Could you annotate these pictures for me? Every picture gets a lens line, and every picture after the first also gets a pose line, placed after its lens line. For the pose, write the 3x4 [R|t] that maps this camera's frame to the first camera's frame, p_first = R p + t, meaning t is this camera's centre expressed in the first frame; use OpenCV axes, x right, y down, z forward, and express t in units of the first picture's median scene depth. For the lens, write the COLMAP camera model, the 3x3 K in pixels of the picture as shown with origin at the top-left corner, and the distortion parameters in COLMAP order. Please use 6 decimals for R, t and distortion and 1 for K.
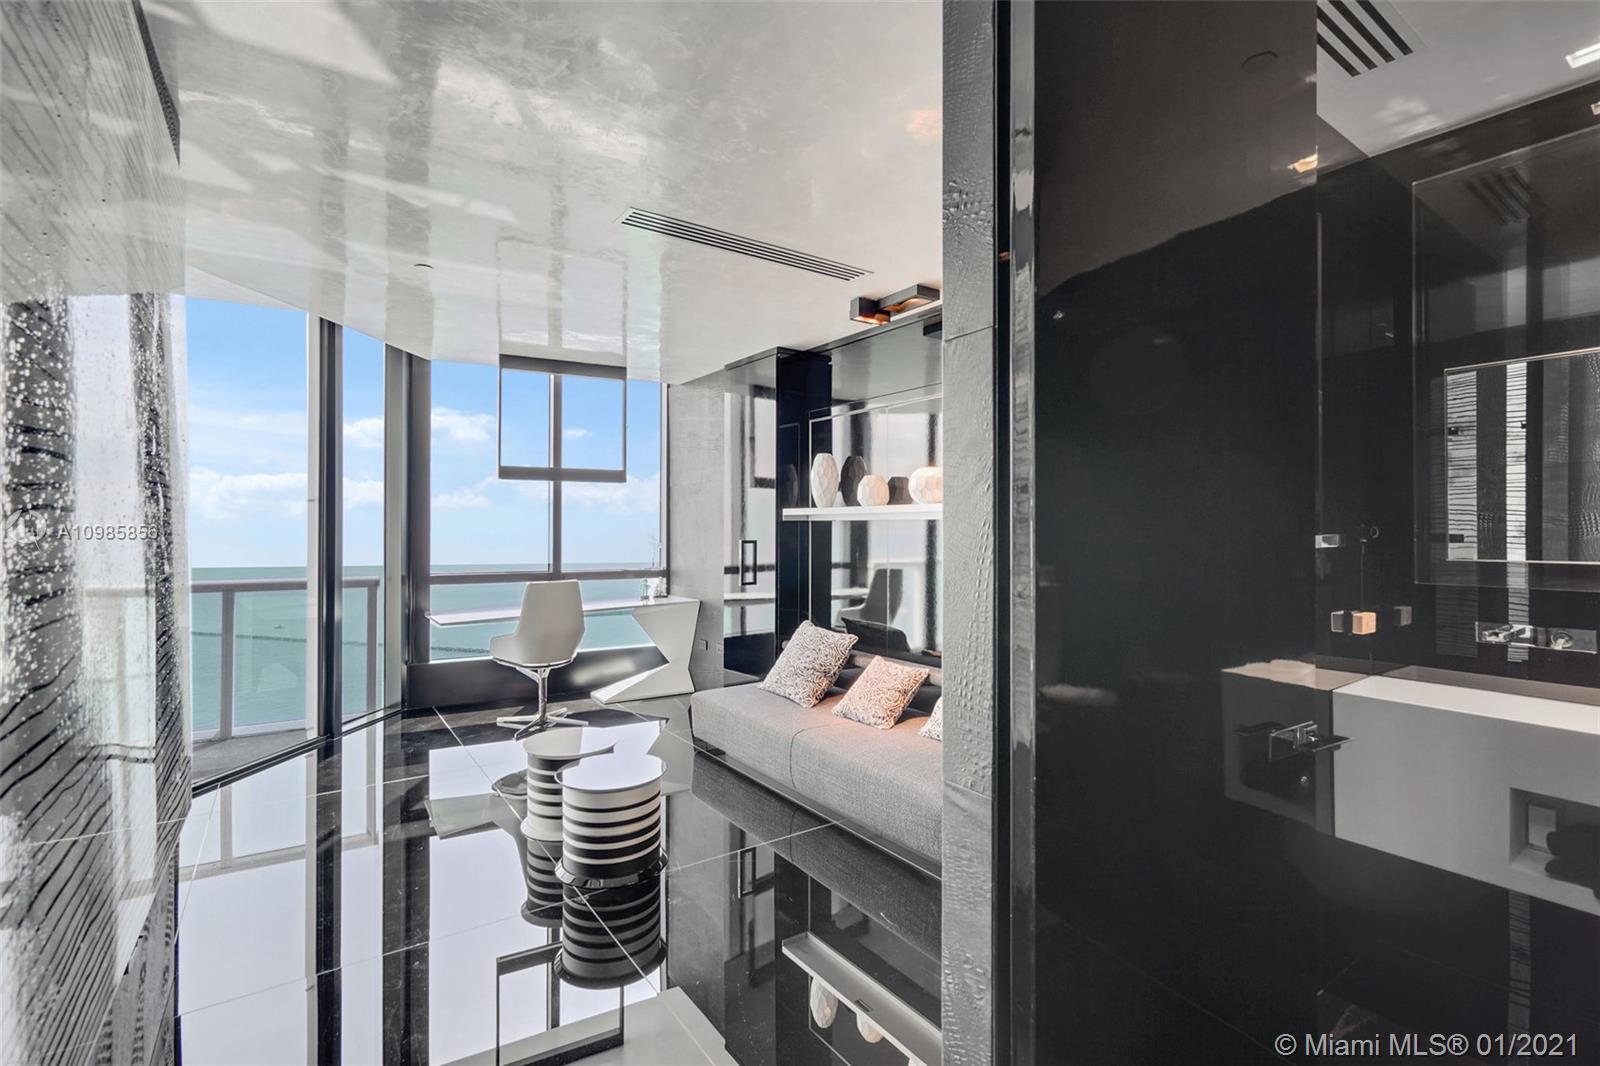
lens RADIAL K [[737.4, 0, 810.8], [0, 737.4, 527.2], [0, 0, 1]] dist [-0.002737, -0.000864]
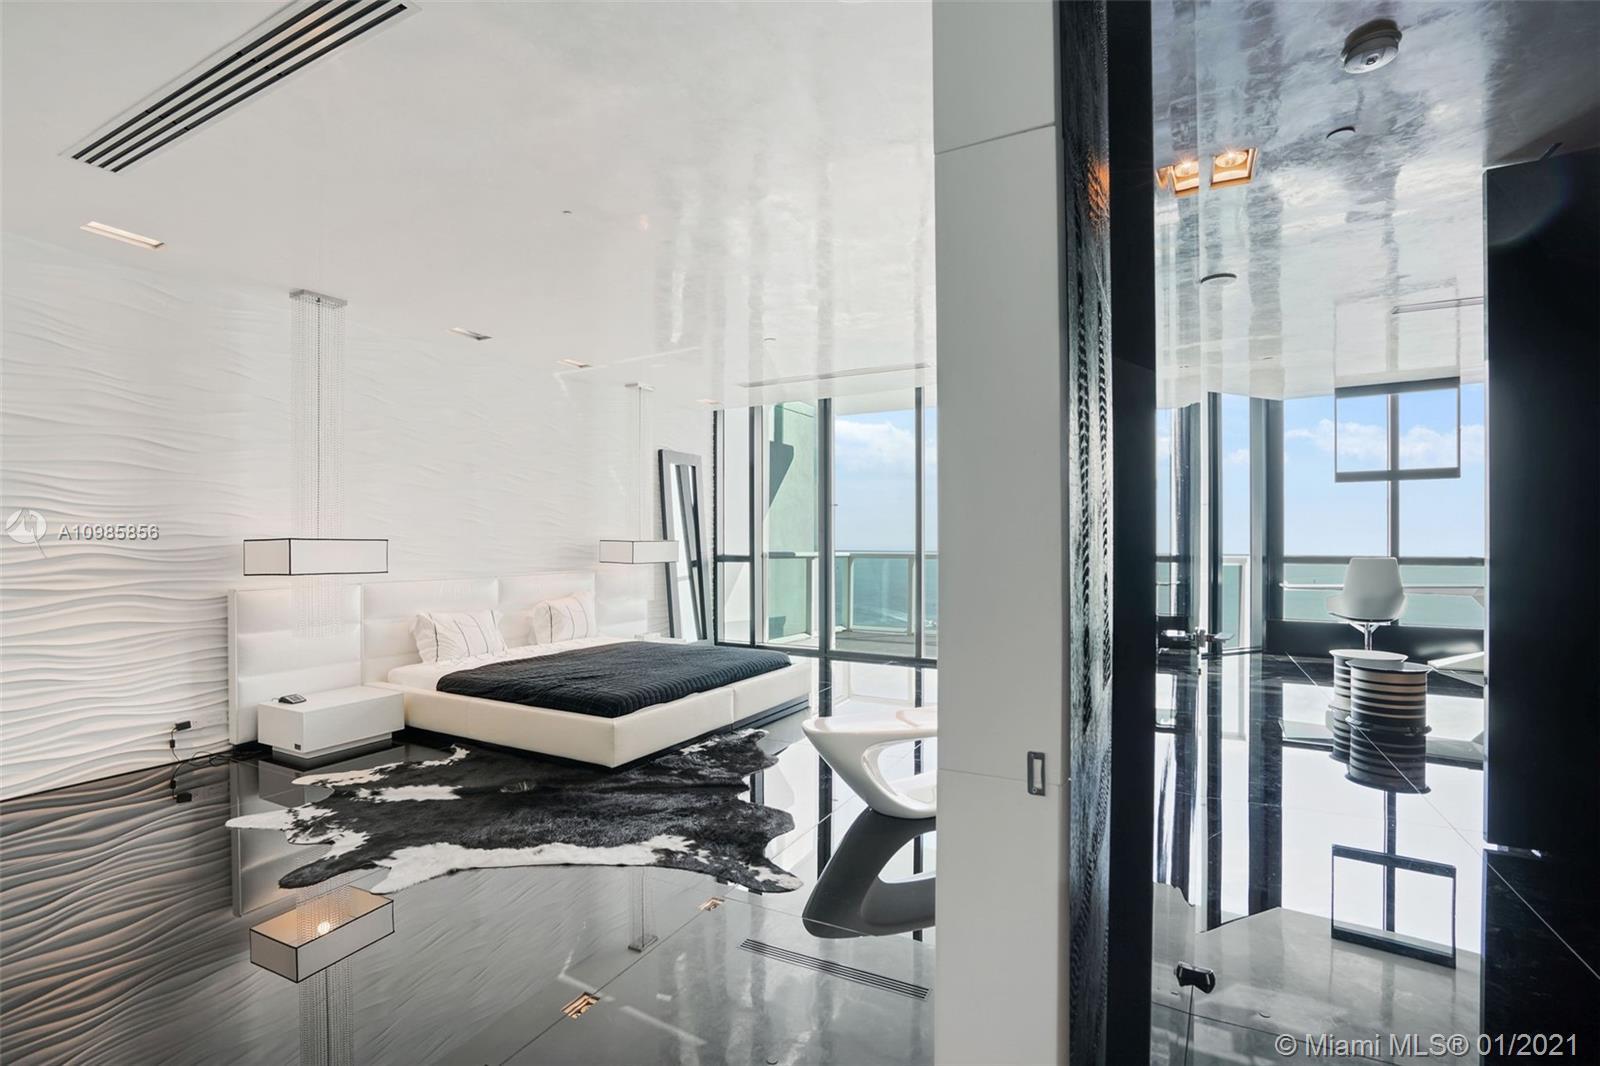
lens RADIAL K [[737.4, 0, 799.2], [0, 737.4, 556.3], [0, 0, 1]] dist [-0.002737, -0.000864]
pose [[0.446272, 0.004500, -0.894886, 0.338146], [0.004198, 0.999966, 0.007122, 0.054240], [0.894887, -0.006935, 0.446238, -0.464186]]
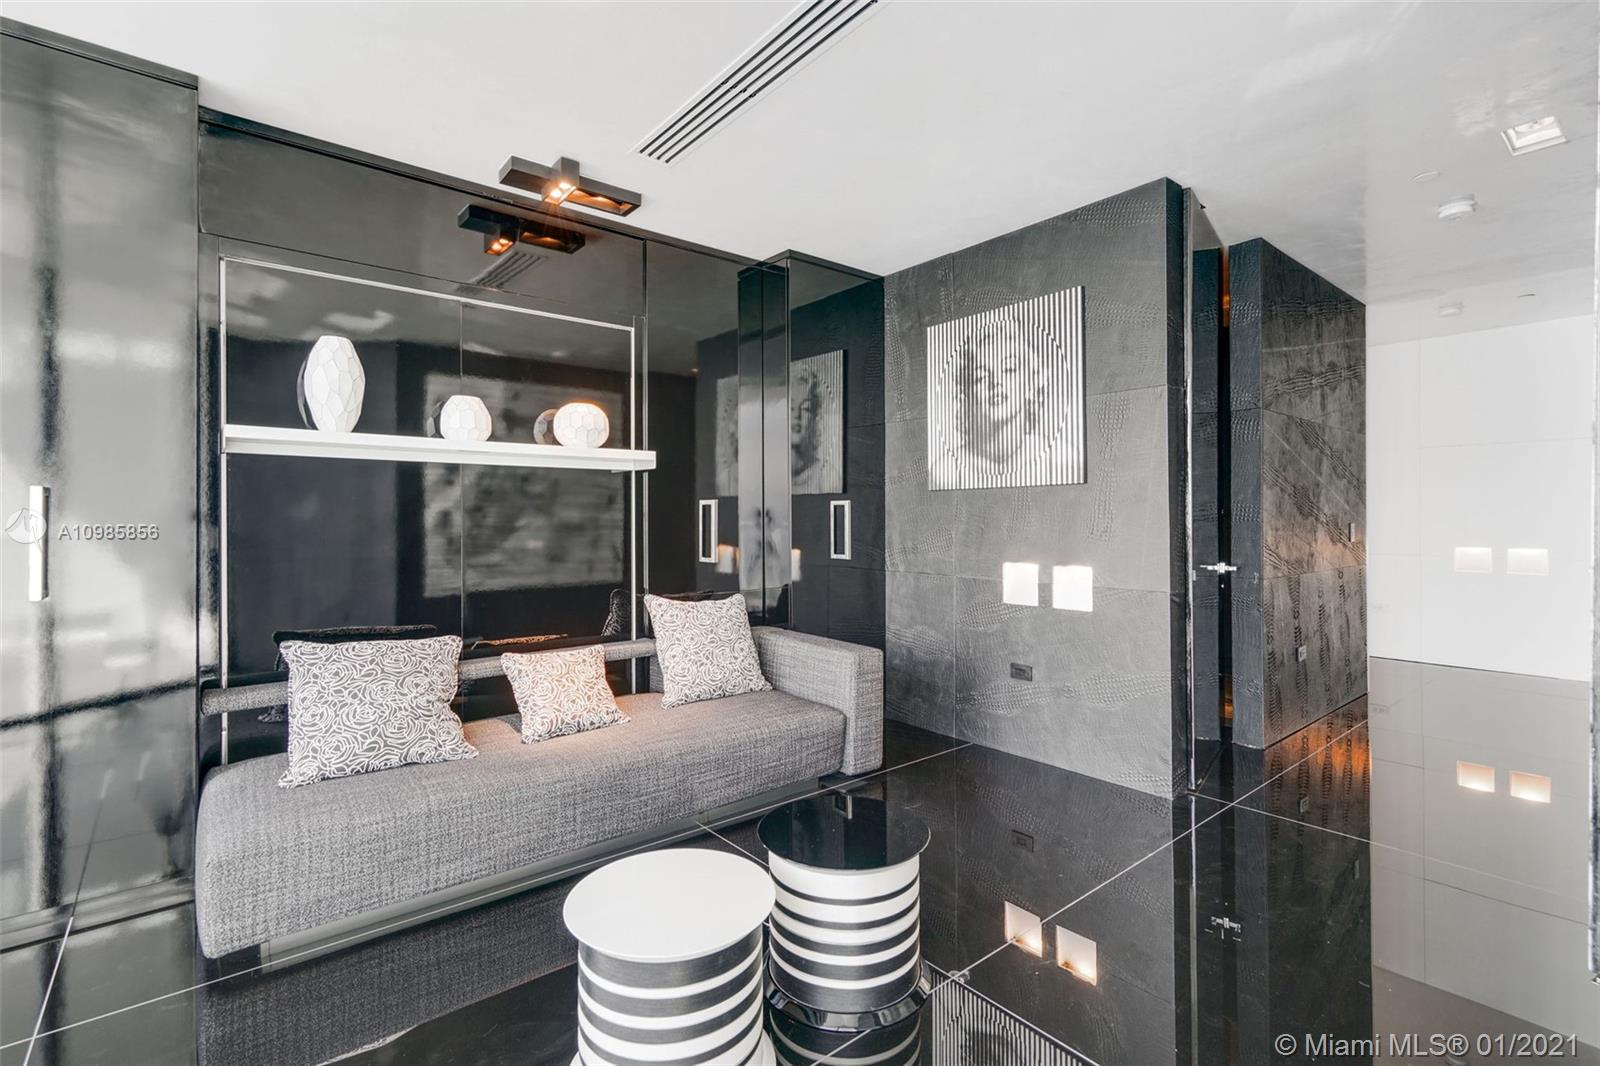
lens RADIAL K [[737.4, 0, 798.8], [0, 737.4, 522.5], [0, 0, 1]] dist [-0.002737, -0.000864]
pose [[-0.066339, -0.010535, 0.997742, -0.509870], [0.002684, 0.999939, 0.010737, 0.033231], [-0.997794, 0.003391, -0.066307, 0.605804]]
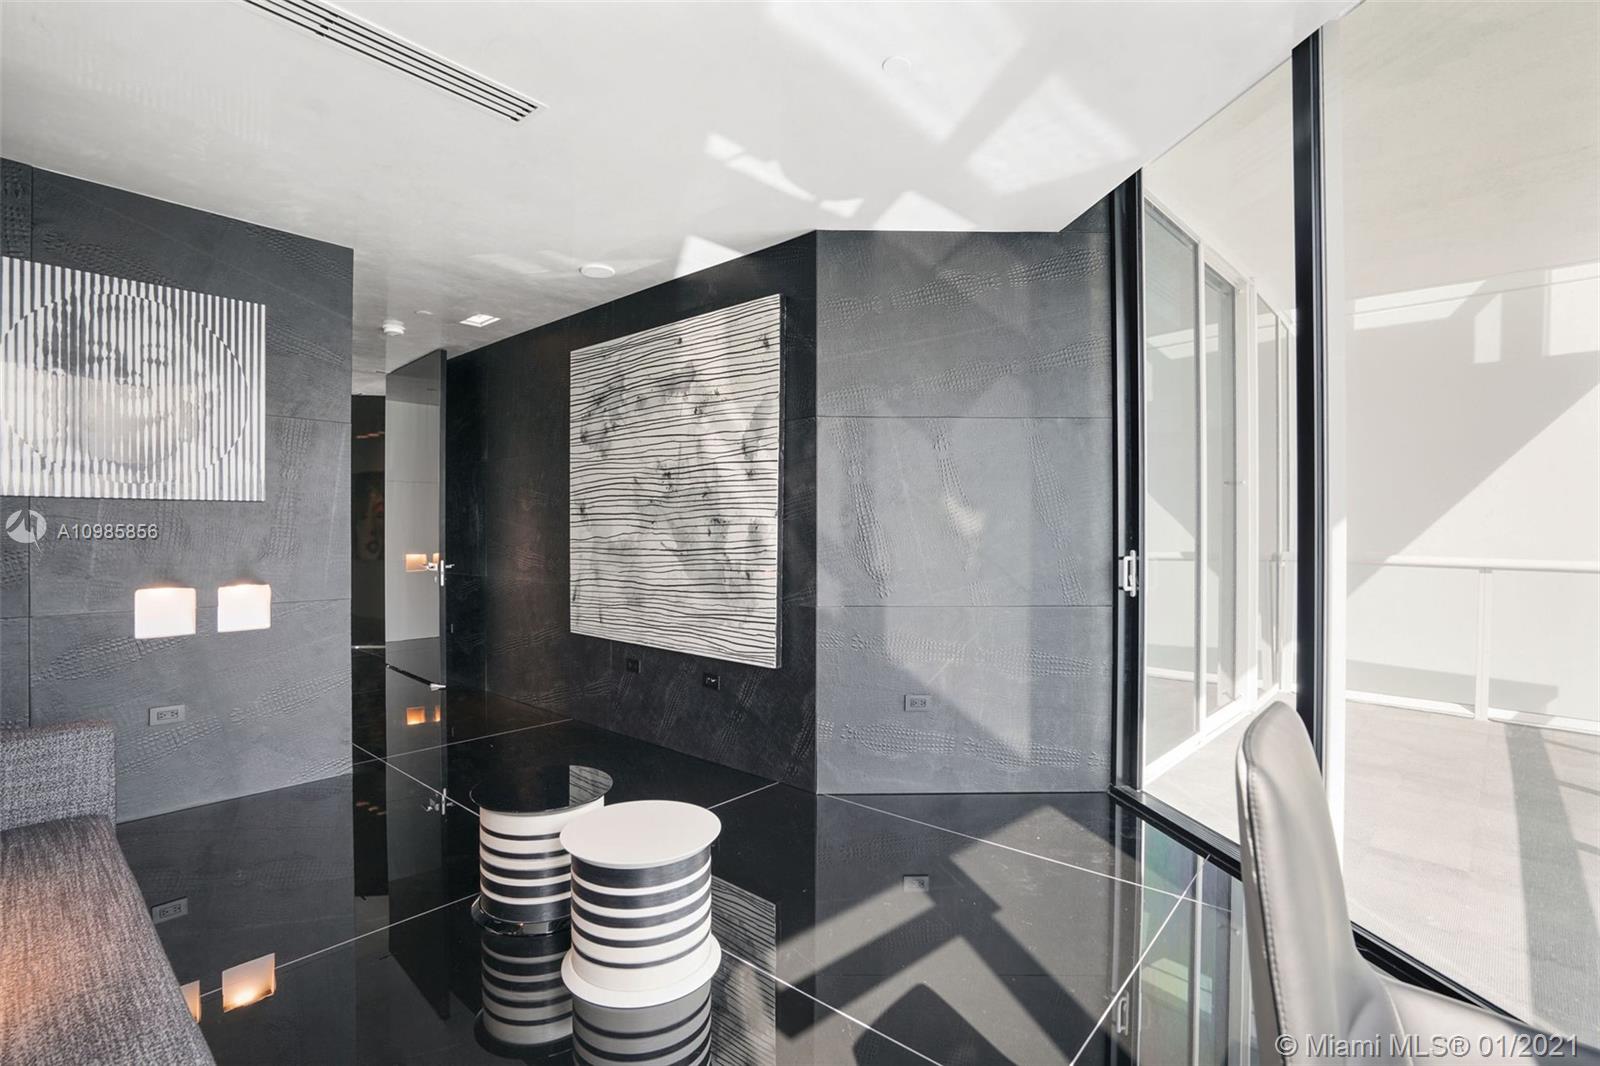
lens RADIAL K [[799.0, 0, 795.8], [0, 799.0, 533.3], [0, 0, 1]] dist [-0.000563, -0.000020]
pose [[-0.972514, -0.008988, -0.232671, -0.185826], [-0.008520, 0.999959, -0.003013, 0.032635], [0.232688, -0.000948, -0.972551, 1.090130]]
